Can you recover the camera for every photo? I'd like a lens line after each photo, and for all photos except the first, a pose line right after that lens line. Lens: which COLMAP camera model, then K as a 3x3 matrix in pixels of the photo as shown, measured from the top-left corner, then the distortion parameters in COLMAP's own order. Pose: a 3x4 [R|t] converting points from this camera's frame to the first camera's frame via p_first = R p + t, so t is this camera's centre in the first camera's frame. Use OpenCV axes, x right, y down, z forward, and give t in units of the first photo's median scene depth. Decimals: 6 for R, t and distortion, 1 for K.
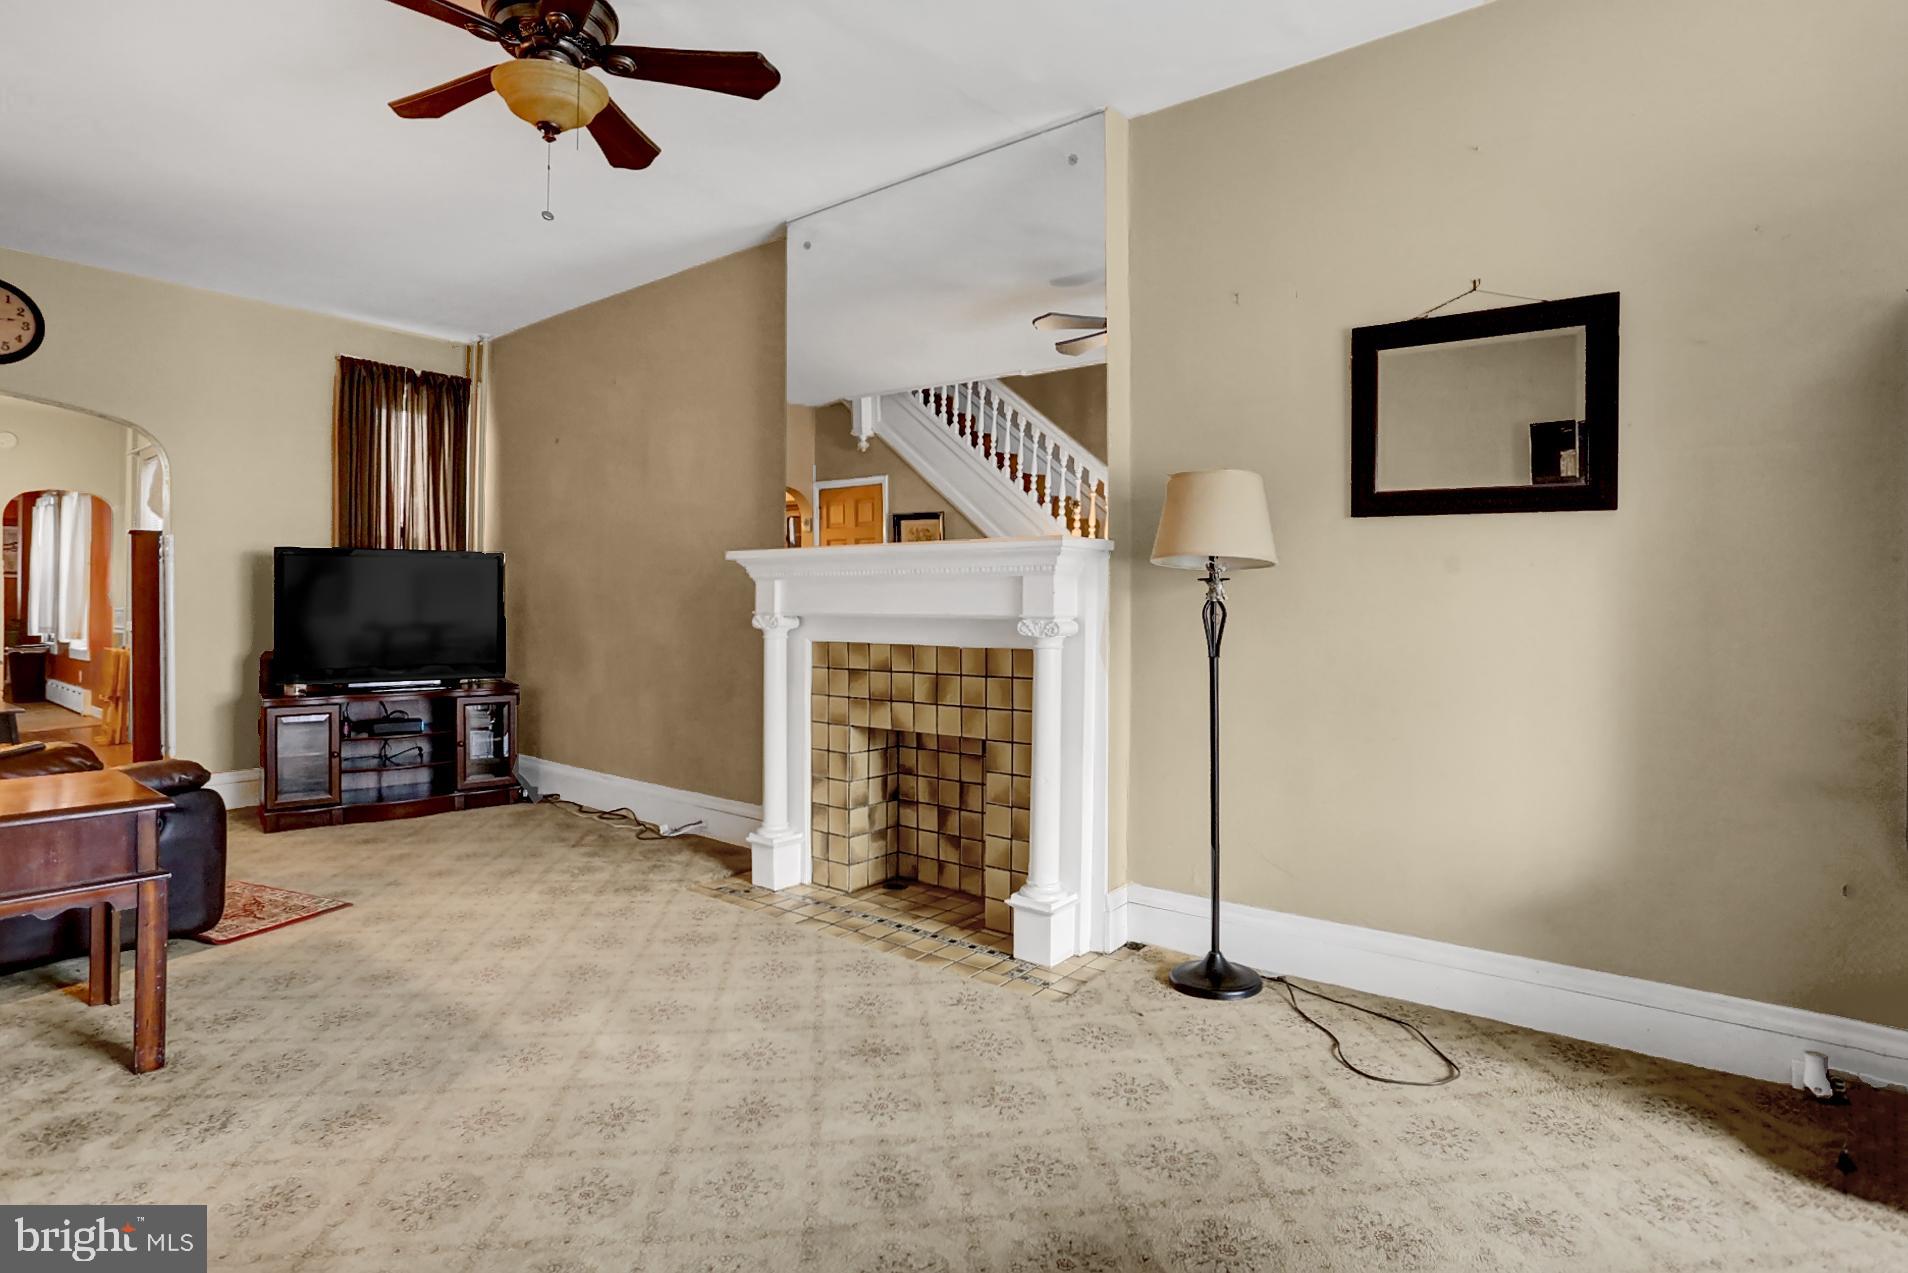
lens RADIAL K [[950.8, 0, 921.8], [0, 950.8, 603.9], [0, 0, 1]] dist [-0.080216, 0.033058]
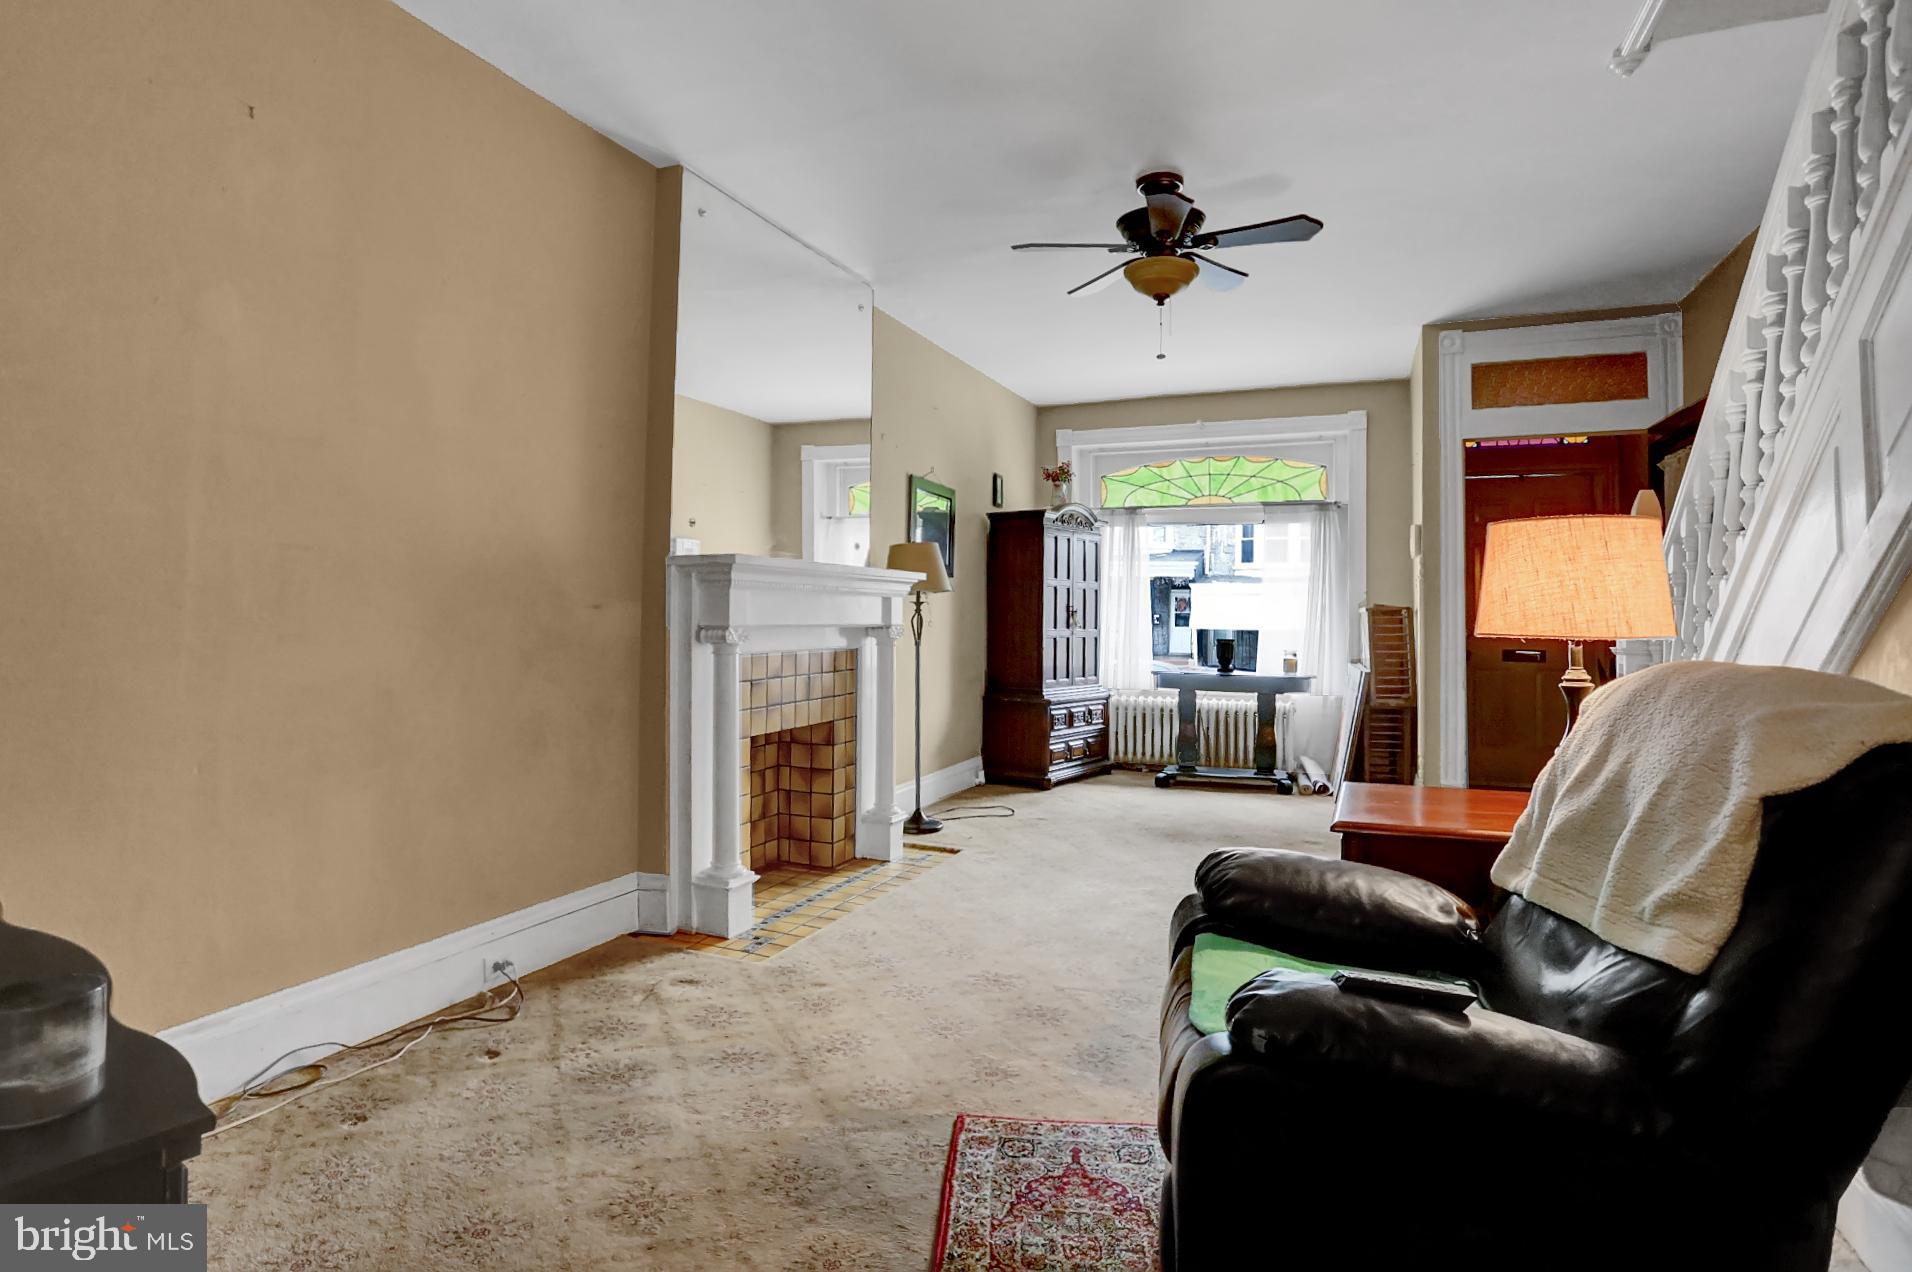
lens RADIAL K [[952.8, 0, 923.7], [0, 952.8, 603.4], [0, 0, 1]] dist [-0.080216, 0.033058]
pose [[-0.221902, 0.012999, 0.974982, -1.237203], [-0.000487, 0.999910, -0.013442, 0.001466], [-0.975069, -0.003458, -0.221876, 1.186241]]
